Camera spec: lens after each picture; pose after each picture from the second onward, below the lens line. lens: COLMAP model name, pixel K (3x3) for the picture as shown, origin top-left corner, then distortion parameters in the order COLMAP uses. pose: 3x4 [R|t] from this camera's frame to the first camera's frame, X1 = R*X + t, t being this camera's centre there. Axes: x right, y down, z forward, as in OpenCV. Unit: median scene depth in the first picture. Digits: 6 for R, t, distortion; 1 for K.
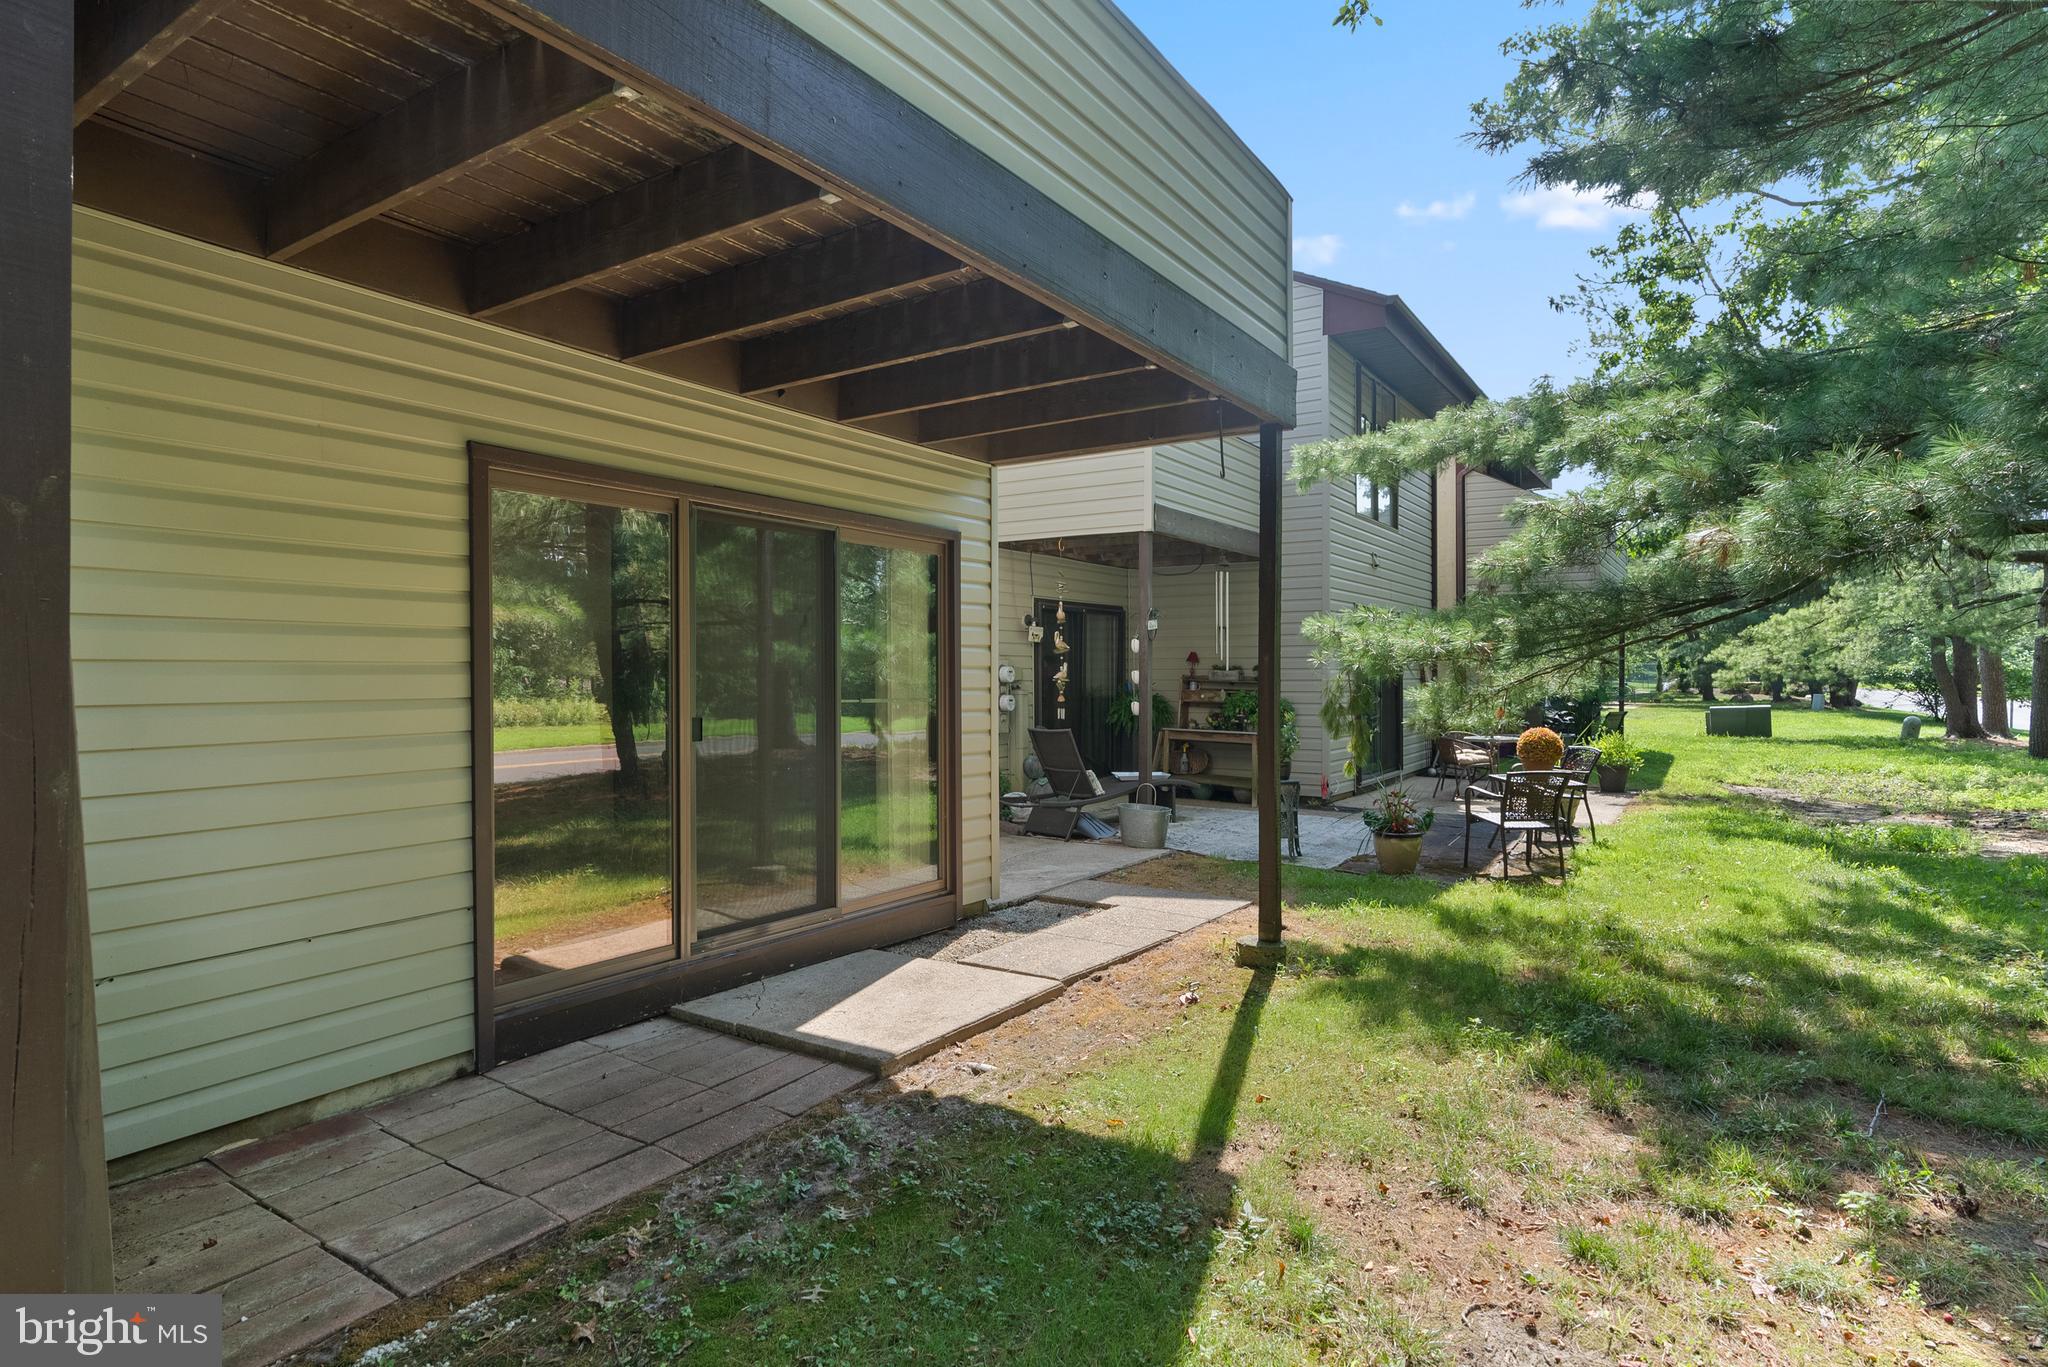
lens RADIAL K [[1082.4, 0, 1024.0], [0, 1082.4, 683.5], [0, 0, 1]] dist [0.000204, 0.000032]
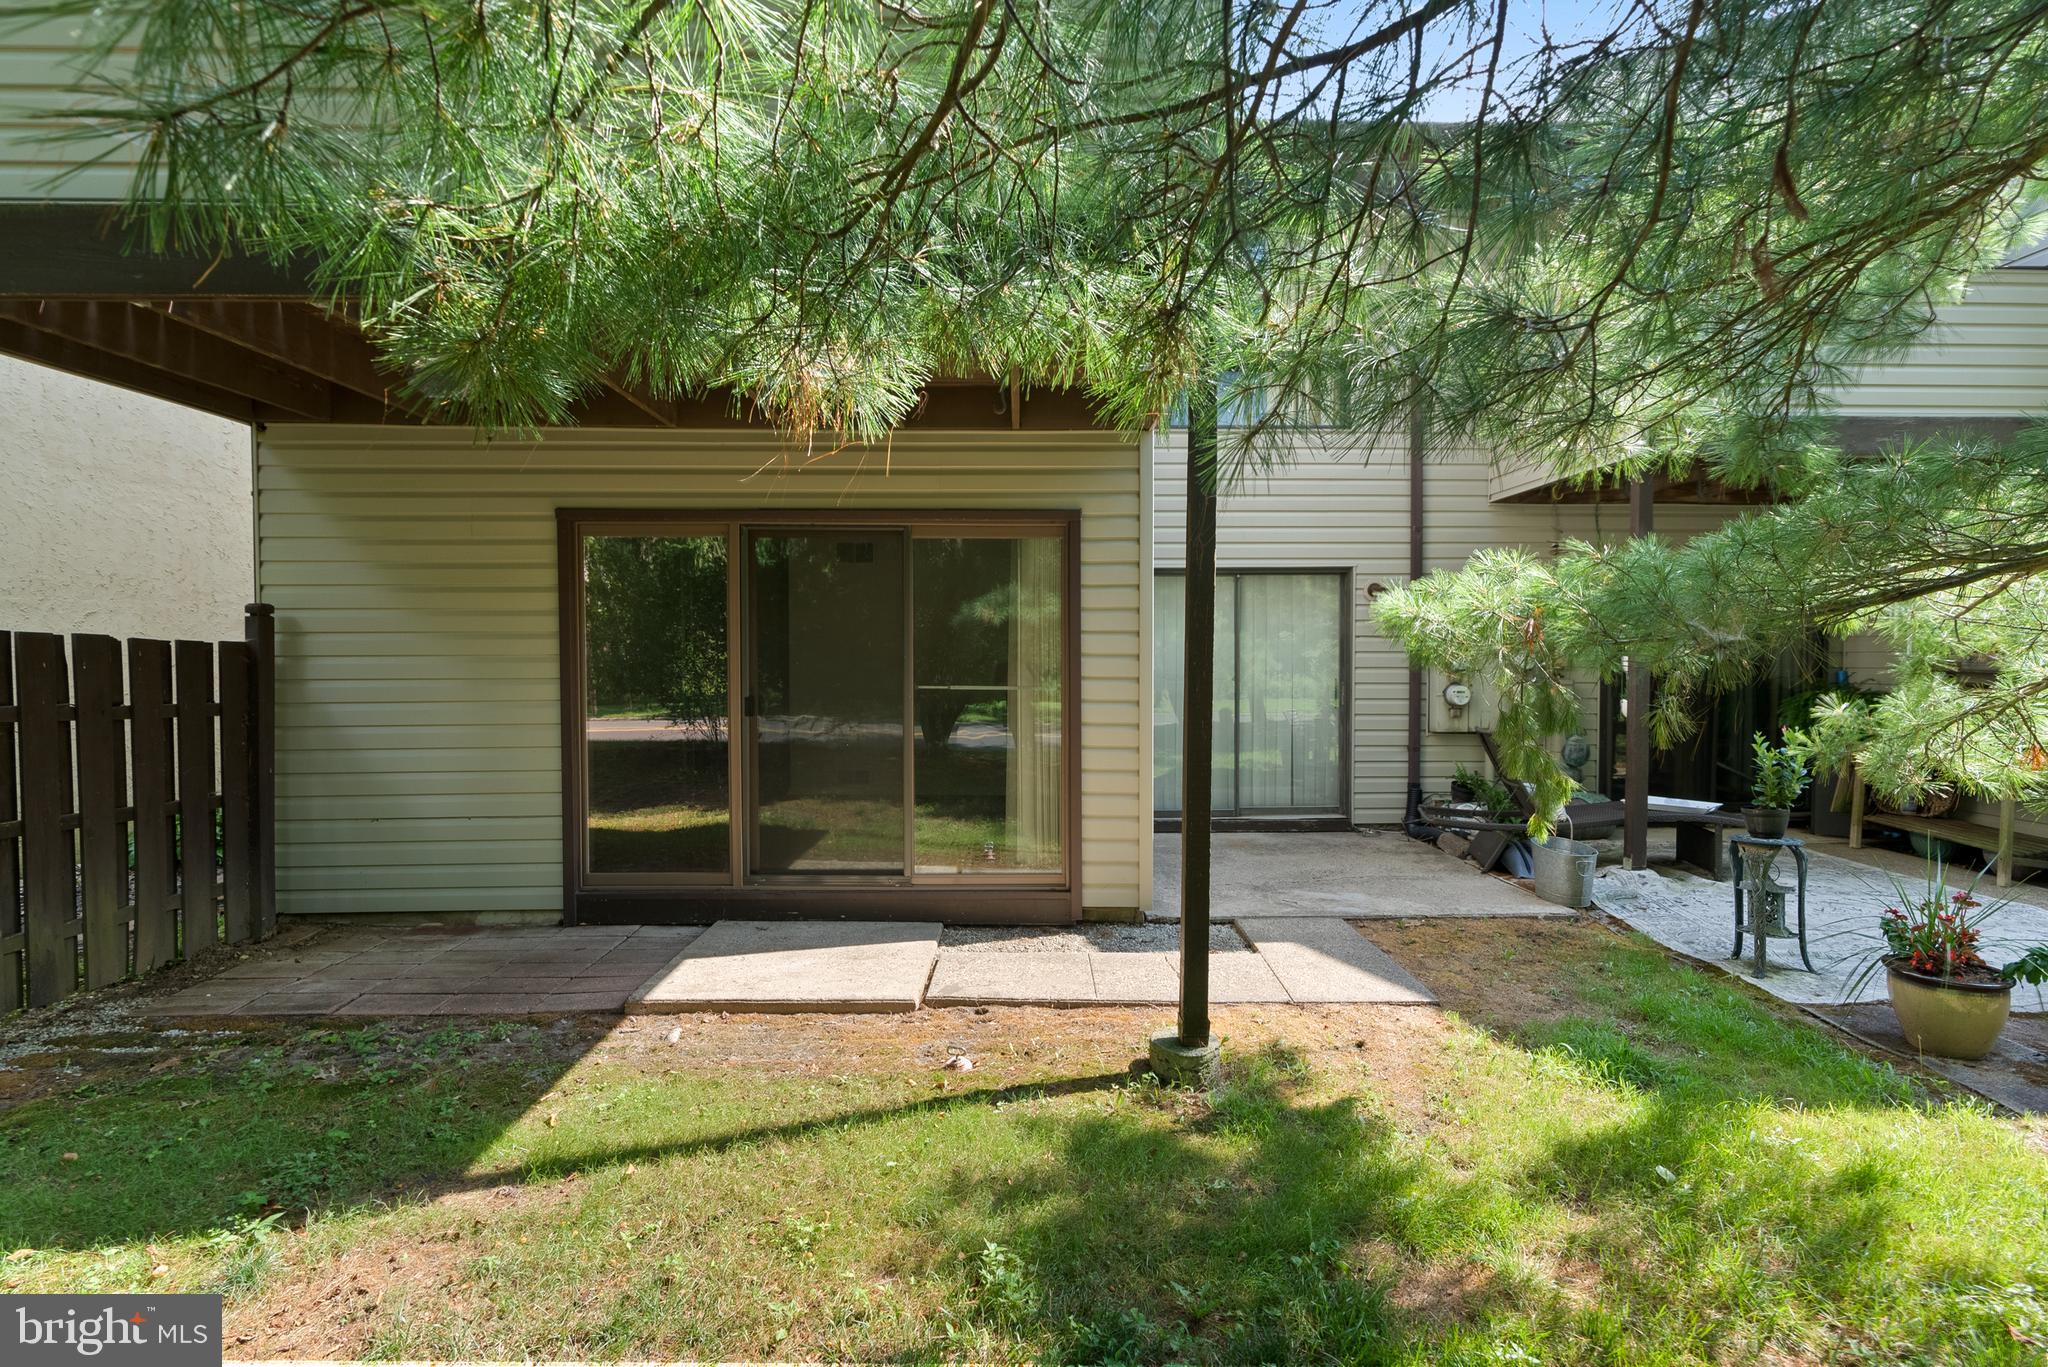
lens RADIAL K [[925.6, 0, 1024.0], [0, 925.6, 683.5], [0, 0, 1]] dist [-0.015499, 0.000120]
pose [[0.575322, 0.026934, -0.817484, 0.866265], [-0.007390, 0.999588, 0.027733, -0.019443], [0.817894, -0.009914, 0.575284, 0.746165]]
